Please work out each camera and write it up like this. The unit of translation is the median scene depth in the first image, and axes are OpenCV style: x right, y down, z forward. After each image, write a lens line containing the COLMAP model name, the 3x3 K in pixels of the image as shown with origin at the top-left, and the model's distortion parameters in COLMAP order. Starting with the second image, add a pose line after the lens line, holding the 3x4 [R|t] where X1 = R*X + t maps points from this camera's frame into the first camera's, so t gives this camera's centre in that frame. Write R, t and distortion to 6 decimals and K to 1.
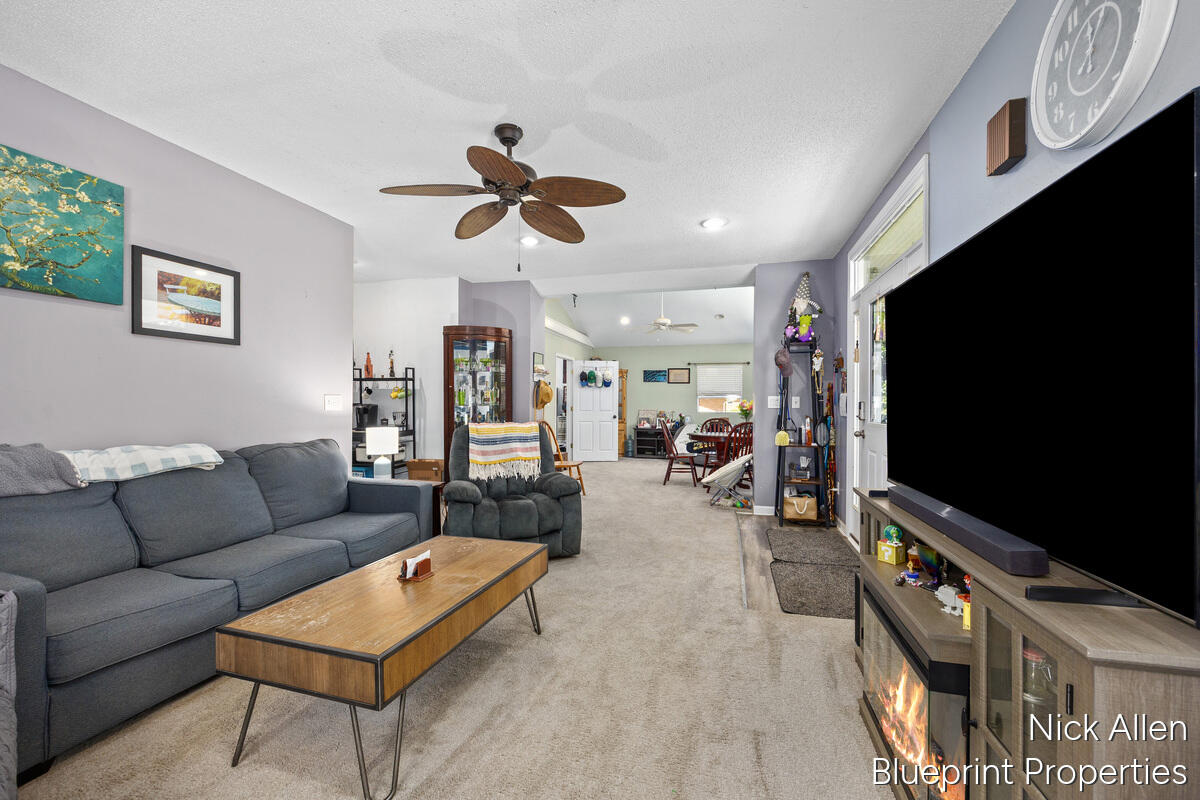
lens RADIAL K [[467.3, 0, 600.0], [0, 467.3, 400.0], [0, 0, 1]] dist [0.000359, 0.000018]
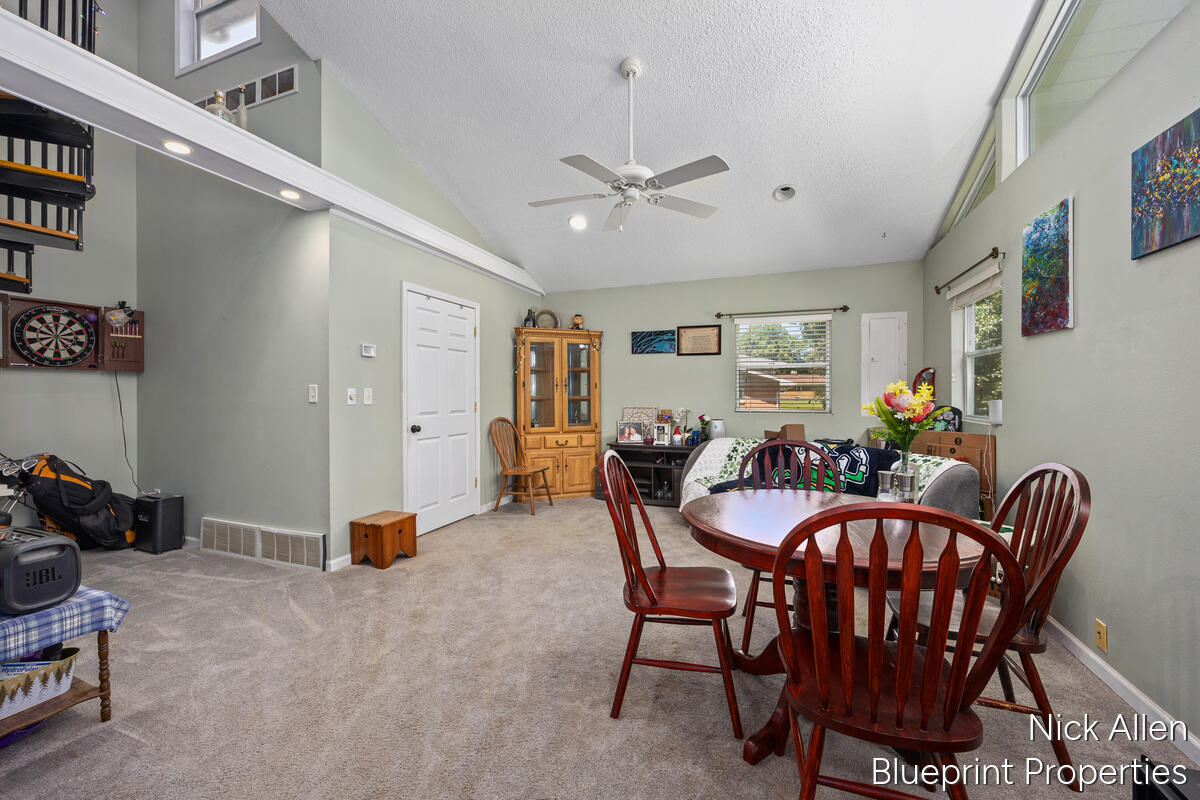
lens RADIAL K [[487.7, 0, 594.3], [0, 487.7, 389.7], [0, 0, 1]] dist [-0.000517, -0.000233]
pose [[0.995491, -0.008123, -0.094512, 0.106226], [0.008112, 0.999967, -0.000504, 0.001387], [0.094513, -0.000265, 0.995524, 0.465736]]
